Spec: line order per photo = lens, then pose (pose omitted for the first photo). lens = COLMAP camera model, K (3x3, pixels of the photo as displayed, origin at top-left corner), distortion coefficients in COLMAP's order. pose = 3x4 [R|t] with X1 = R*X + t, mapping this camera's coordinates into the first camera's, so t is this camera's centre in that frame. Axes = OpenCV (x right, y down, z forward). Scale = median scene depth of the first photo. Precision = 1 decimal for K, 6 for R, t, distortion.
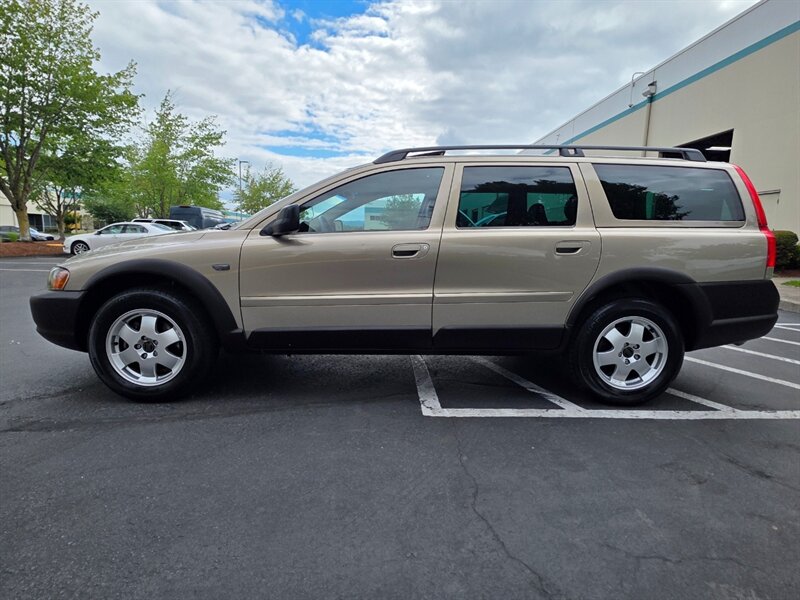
lens RADIAL K [[405.5, 0, 386.7], [0, 405.5, 326.2], [0, 0, 1]] dist [0.001104, 0.001541]
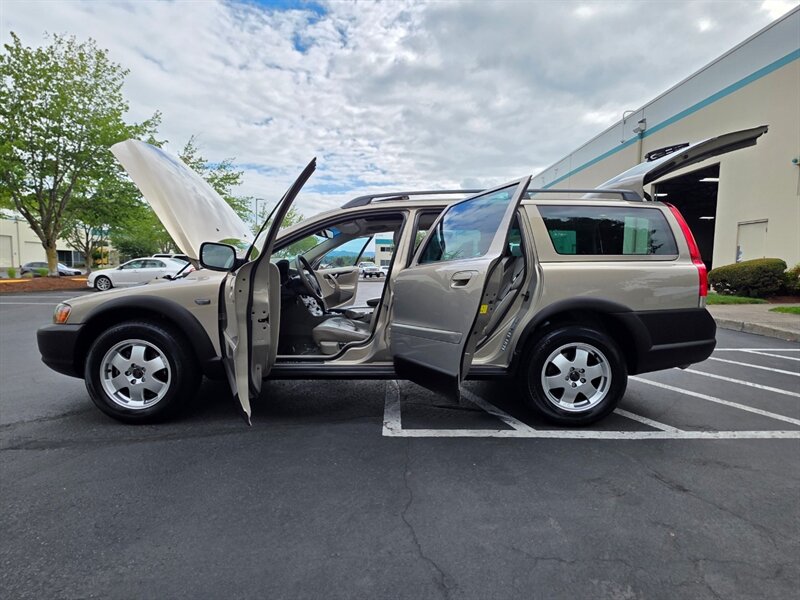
lens RADIAL K [[399.0, 0, 387.3], [0, 399.0, 326.8], [0, 0, 1]] dist [0.001958, 0.000829]
pose [[0.999541, -0.008708, -0.029023, 0.127561], [0.006682, 0.997582, -0.069176, 0.003545], [0.029556, 0.068950, 0.997182, -0.079180]]
